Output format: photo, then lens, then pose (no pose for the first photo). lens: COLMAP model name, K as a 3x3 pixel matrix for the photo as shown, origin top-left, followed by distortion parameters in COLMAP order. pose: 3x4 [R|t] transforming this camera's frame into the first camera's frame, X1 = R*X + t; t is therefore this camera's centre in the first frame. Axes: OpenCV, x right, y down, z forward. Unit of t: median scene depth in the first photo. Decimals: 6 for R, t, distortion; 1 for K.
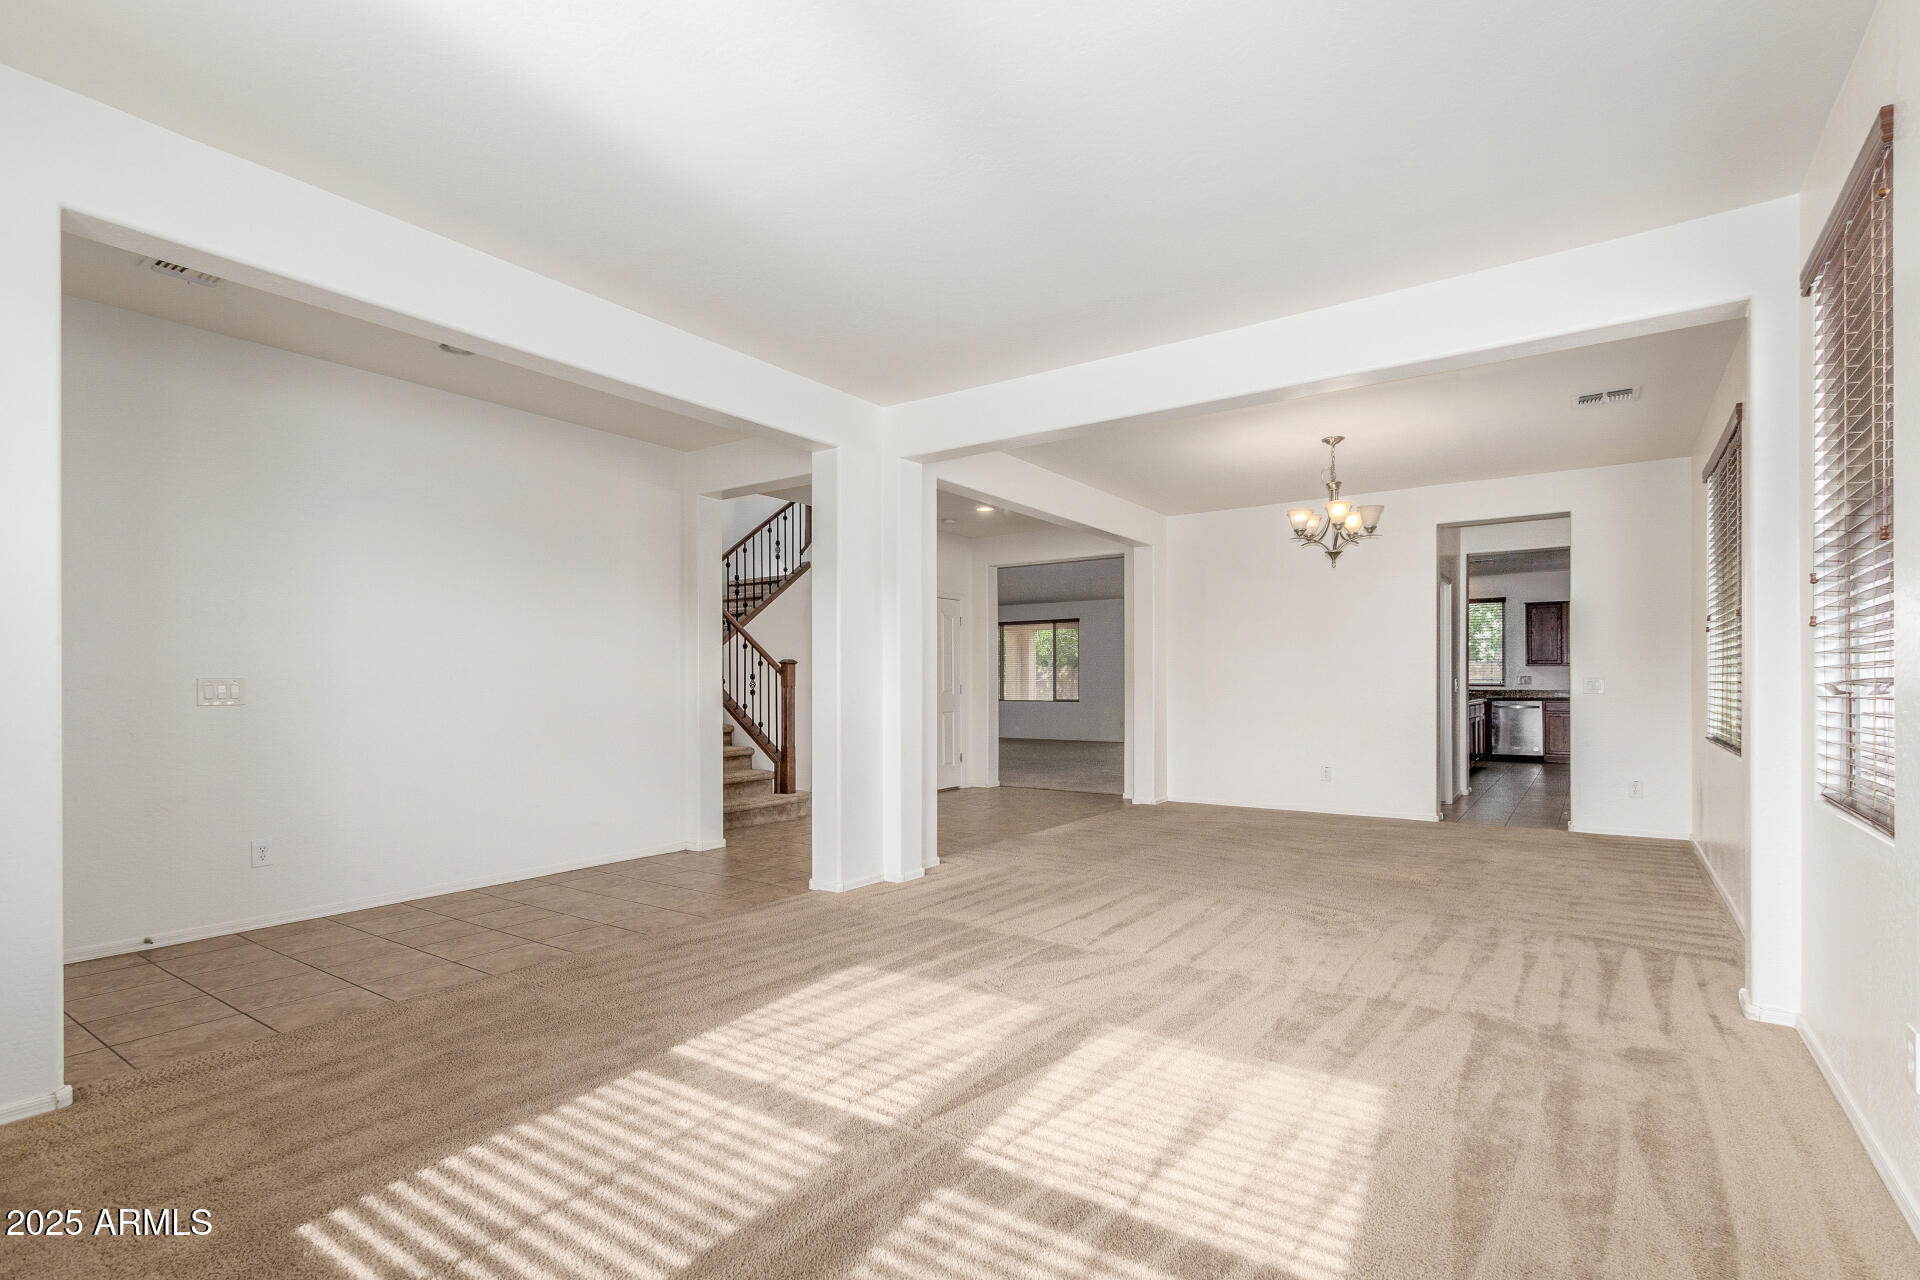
lens RADIAL K [[883.7, 0, 961.2], [0, 883.7, 675.6], [0, 0, 1]] dist [0.001138, -0.002010]
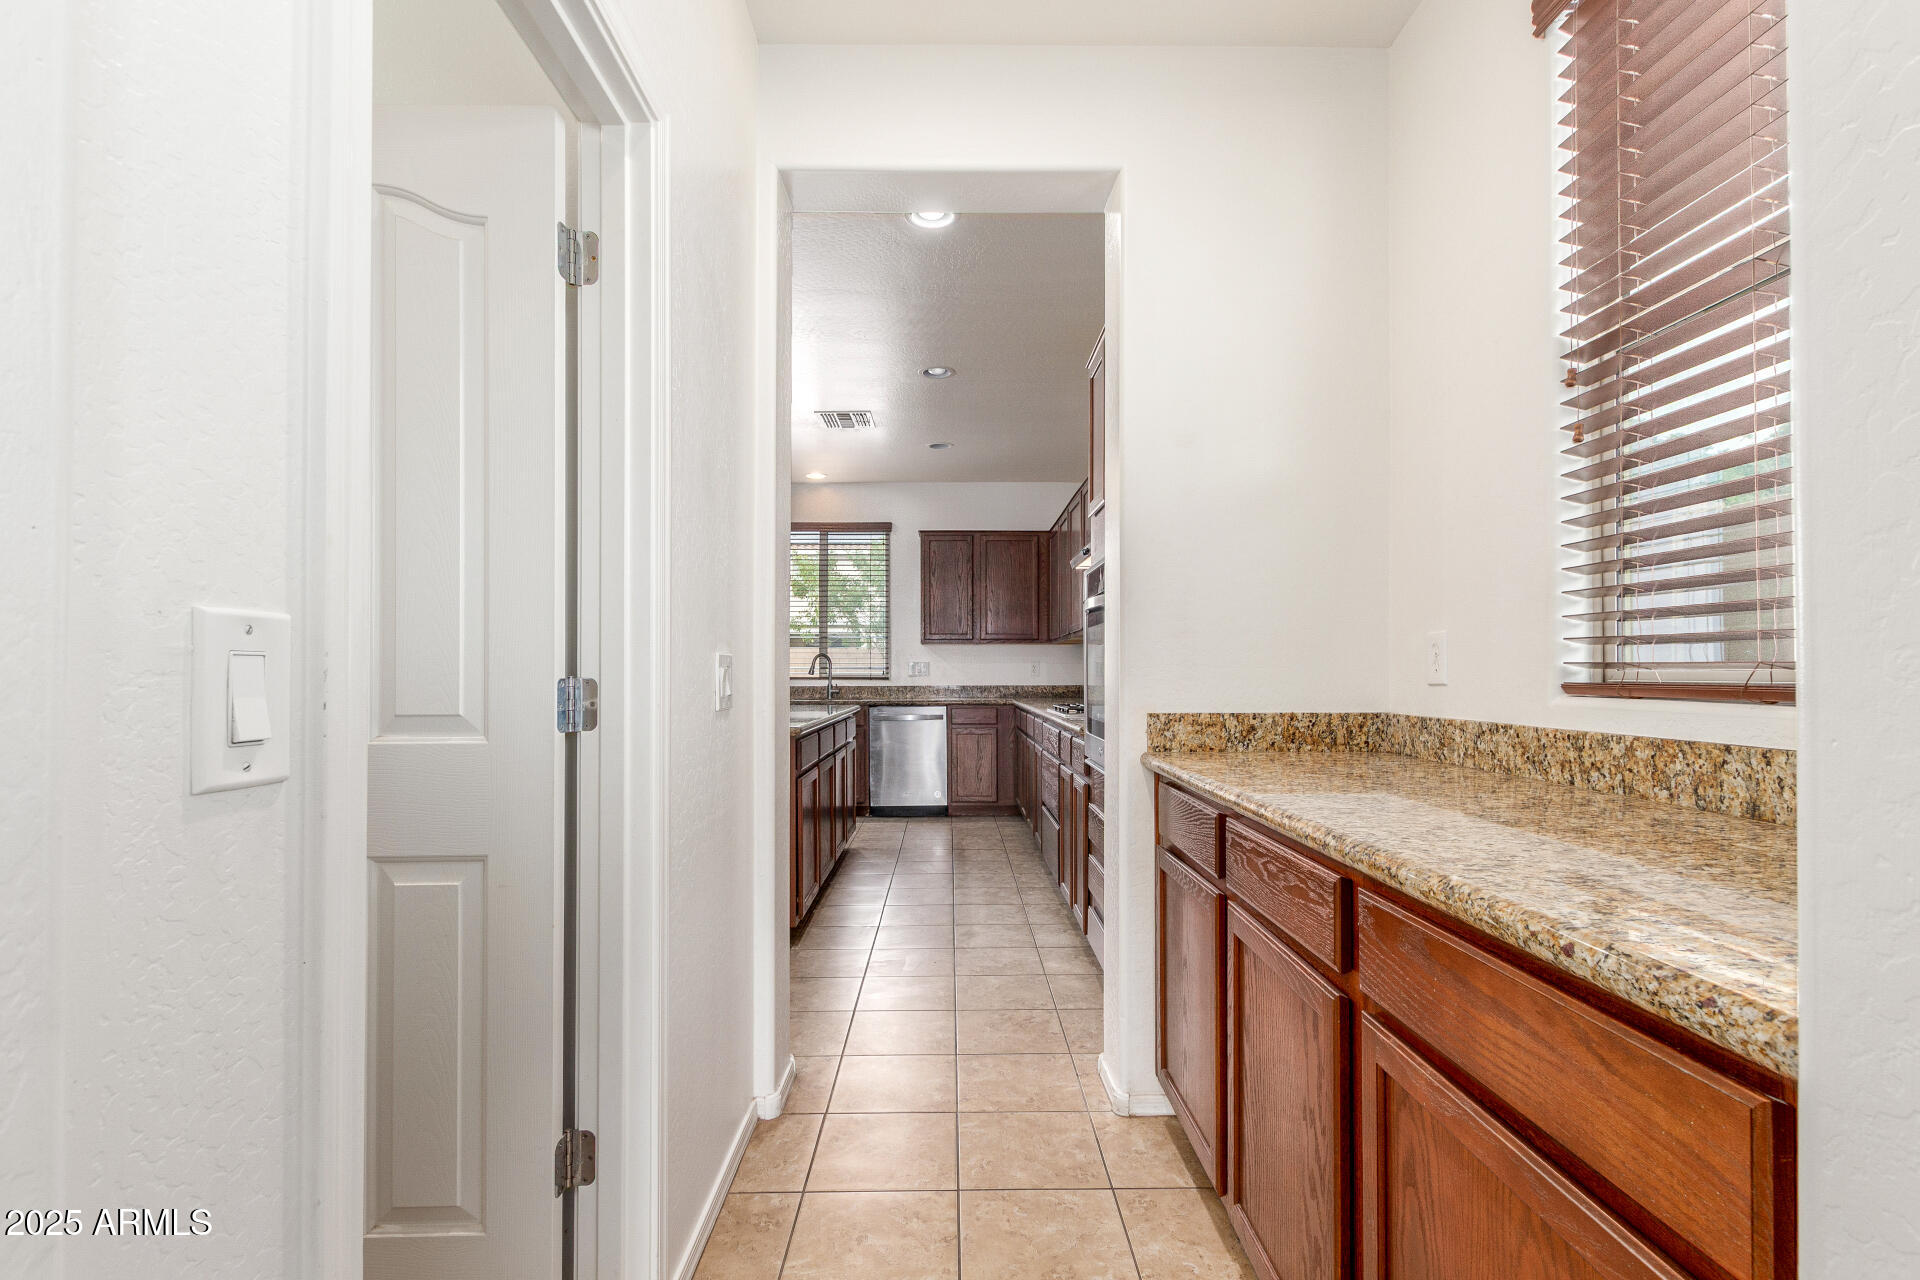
lens RADIAL K [[883.7, 0, 961.2], [0, 883.7, 675.6], [0, 0, 1]] dist [0.001138, -0.002010]
pose [[0.804257, 0.002904, 0.594275, 0.325117], [0.006441, 0.999887, -0.013602, 0.016616], [-0.594247, 0.014768, 0.804147, 0.532807]]
